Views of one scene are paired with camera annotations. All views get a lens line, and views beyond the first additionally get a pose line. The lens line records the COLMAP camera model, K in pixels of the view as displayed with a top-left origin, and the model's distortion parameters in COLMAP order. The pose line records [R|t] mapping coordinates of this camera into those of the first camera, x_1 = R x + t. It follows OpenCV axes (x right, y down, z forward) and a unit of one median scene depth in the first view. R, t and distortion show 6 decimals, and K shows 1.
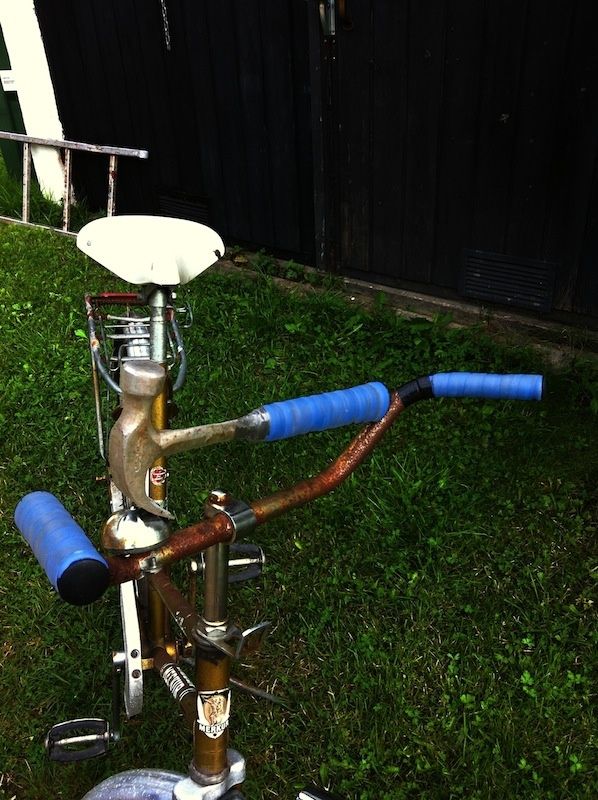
lens RADIAL K [[691.2, 0, 299.1], [0, 691.2, 401.3], [0, 0, 1]] dist [0.002369, -0.029195]
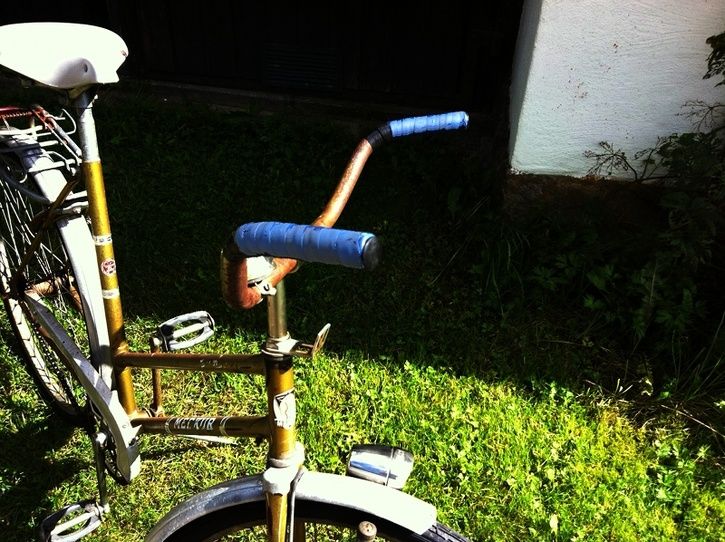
lens RADIAL K [[626.4, 0, 362.4], [0, 626.4, 269.7], [0, 0, 1]] dist [0.002369, -0.029195]
pose [[0.892963, -0.215331, 0.395284, -0.120177], [0.166908, 0.973950, 0.153505, 0.012931], [-0.418041, -0.071099, 0.905642, -0.028523]]
